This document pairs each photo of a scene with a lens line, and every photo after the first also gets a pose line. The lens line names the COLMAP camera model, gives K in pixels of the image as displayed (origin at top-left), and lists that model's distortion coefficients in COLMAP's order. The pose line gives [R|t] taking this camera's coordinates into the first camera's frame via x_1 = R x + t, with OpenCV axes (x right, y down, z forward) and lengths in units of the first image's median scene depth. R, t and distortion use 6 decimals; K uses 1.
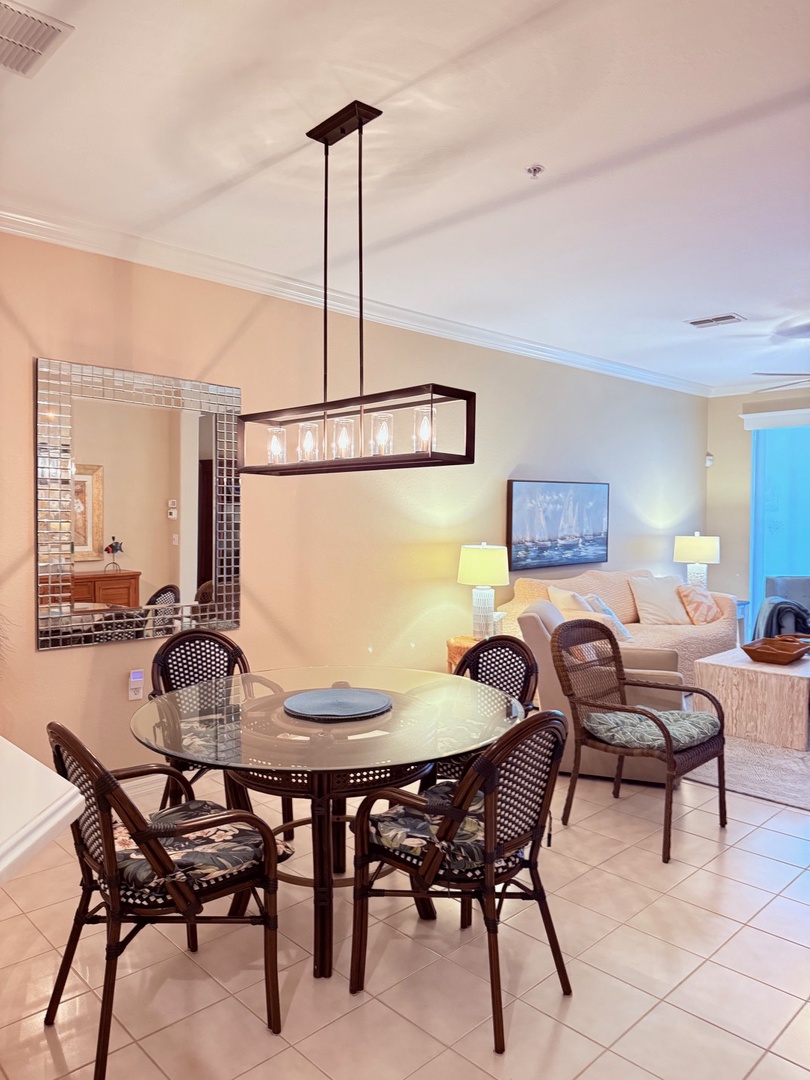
lens RADIAL K [[773.2, 0, 405.0], [0, 773.2, 540.0], [0, 0, 1]] dist [0.000831, 0.000372]
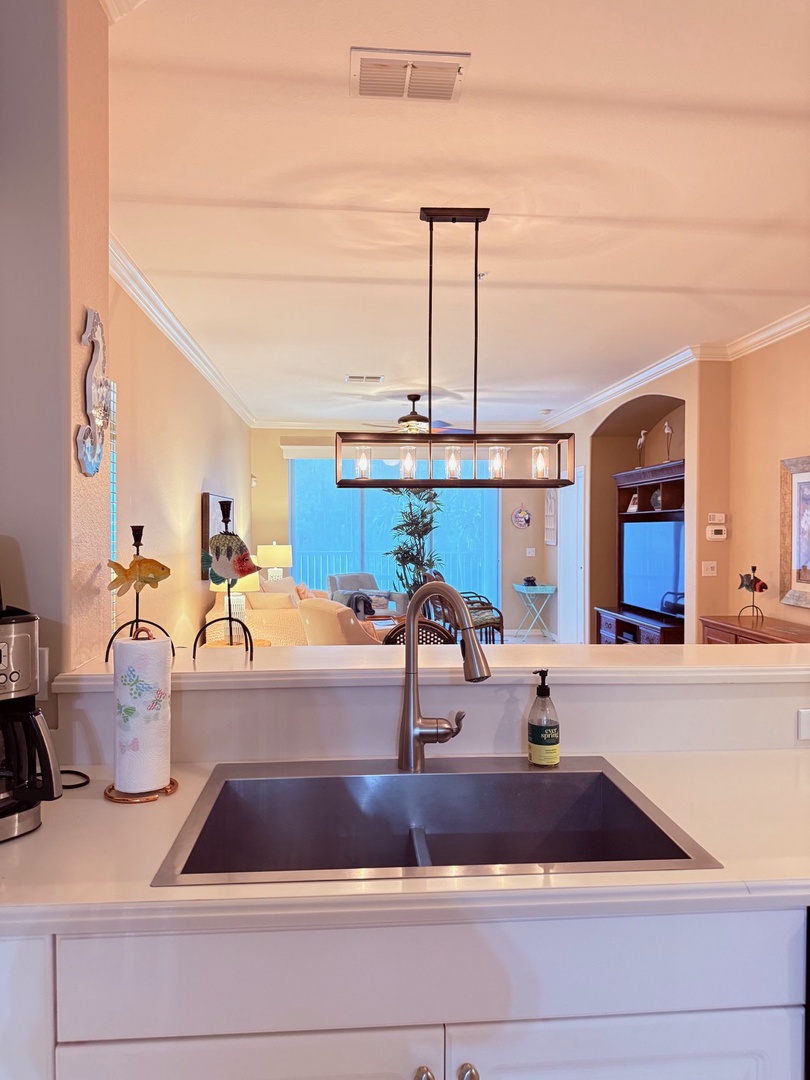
lens RADIAL K [[750.8, 0, 405.0], [0, 750.8, 540.0], [0, 0, 1]] dist [0.023103, -0.042196]
pose [[0.629615, -0.014415, 0.776773, -0.923186], [0.029830, 0.999539, -0.005629, -0.000174], [-0.776334, 0.026715, 0.629755, 0.253804]]
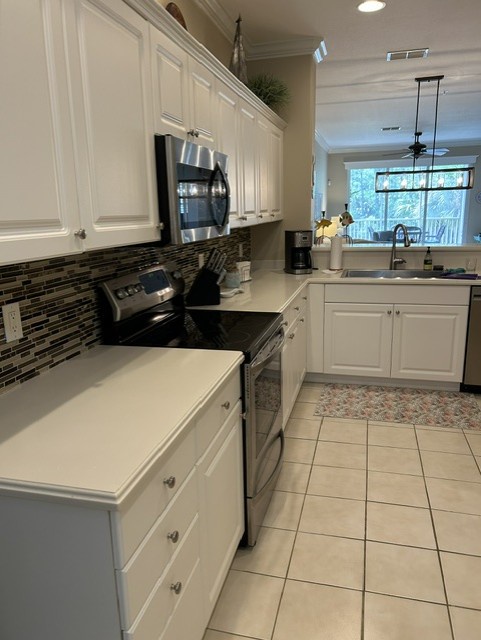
lens RADIAL K [[489.7, 0, 240.5], [0, 489.7, 320.0], [0, 0, 1]] dist [0.063269, -0.063291]
pose [[0.854010, -0.144779, 0.499706, -1.585966], [0.047771, 0.978263, 0.201788, -0.010188], [-0.518059, -0.148457, 0.842363, -0.372496]]
